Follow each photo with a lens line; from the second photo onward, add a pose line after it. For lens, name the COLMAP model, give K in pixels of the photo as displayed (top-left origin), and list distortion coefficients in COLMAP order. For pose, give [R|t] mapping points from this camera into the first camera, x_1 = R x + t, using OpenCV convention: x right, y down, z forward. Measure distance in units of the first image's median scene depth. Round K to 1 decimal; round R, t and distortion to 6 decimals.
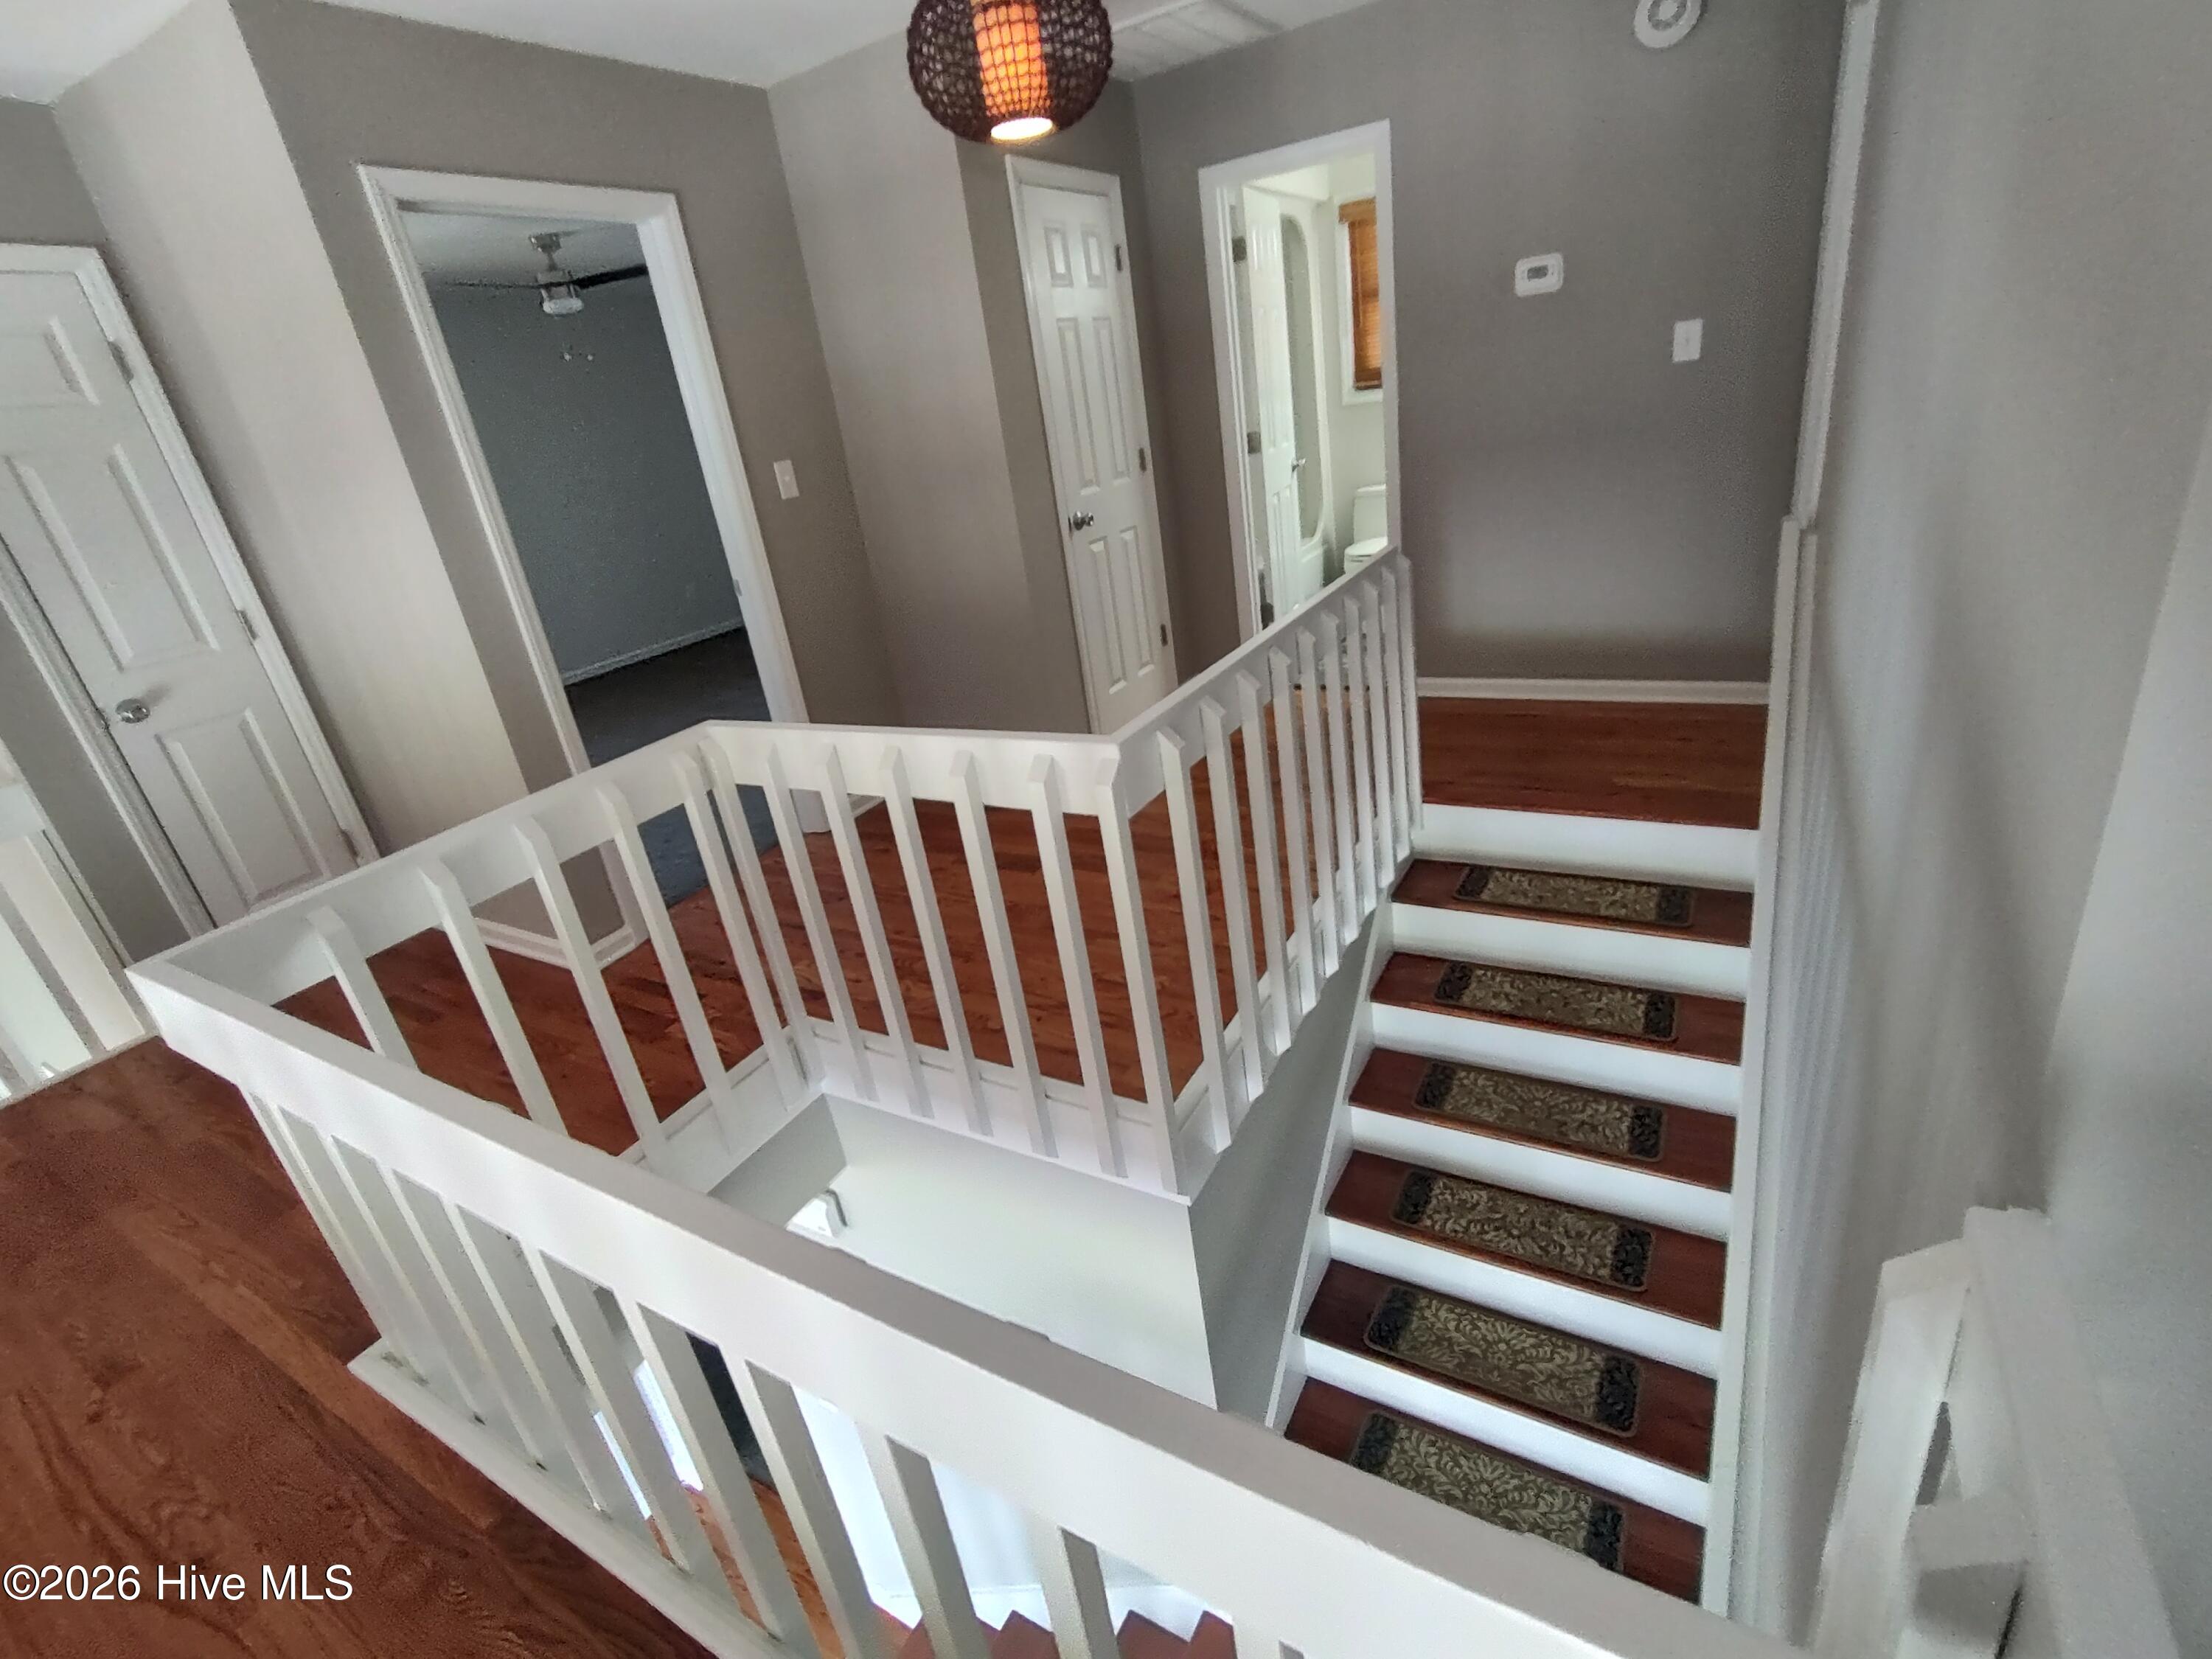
lens RADIAL K [[1004.7, 0, 1113.3], [0, 1004.7, 815.0], [0, 0, 1]] dist [-0.000643, 0.000355]
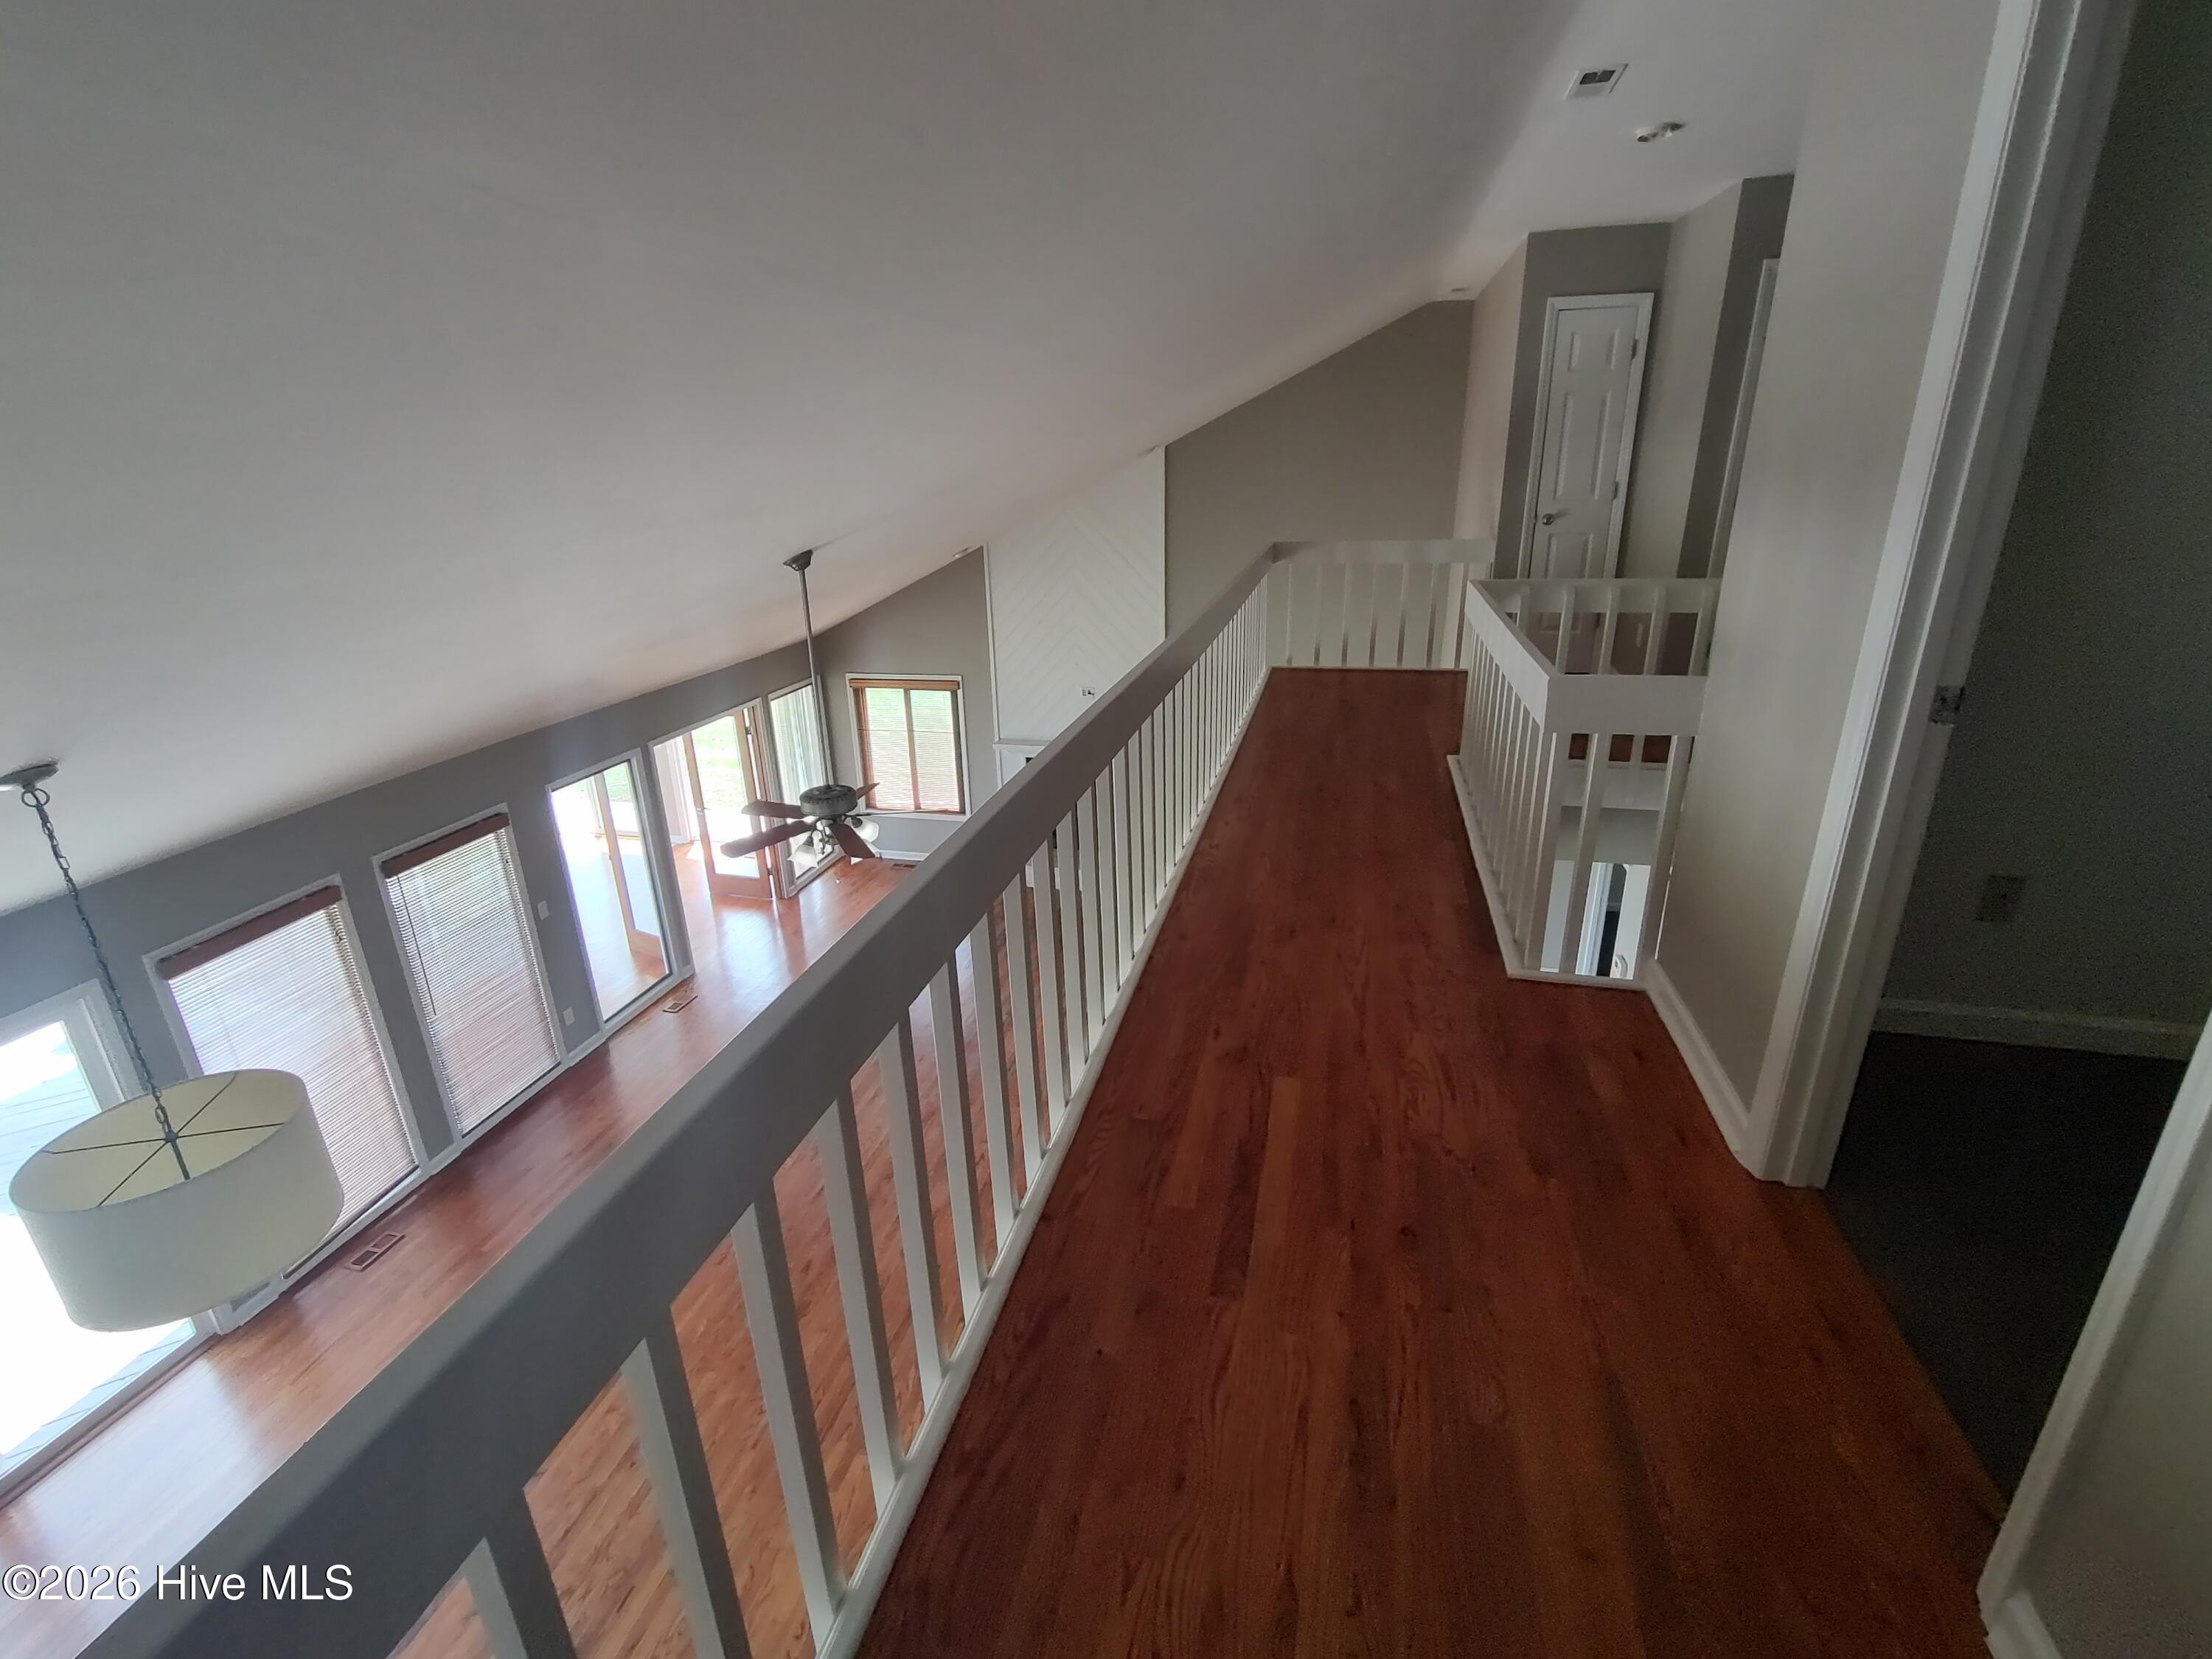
lens RADIAL K [[1017.0, 0, 1112.0], [0, 1017.0, 808.3], [0, 0, 1]] dist [-0.002871, -0.000391]
pose [[0.291131, 0.441455, -0.848740, 0.833696], [-0.380286, 0.867468, 0.320752, 0.085783], [0.877853, 0.229384, 0.420426, -0.553588]]
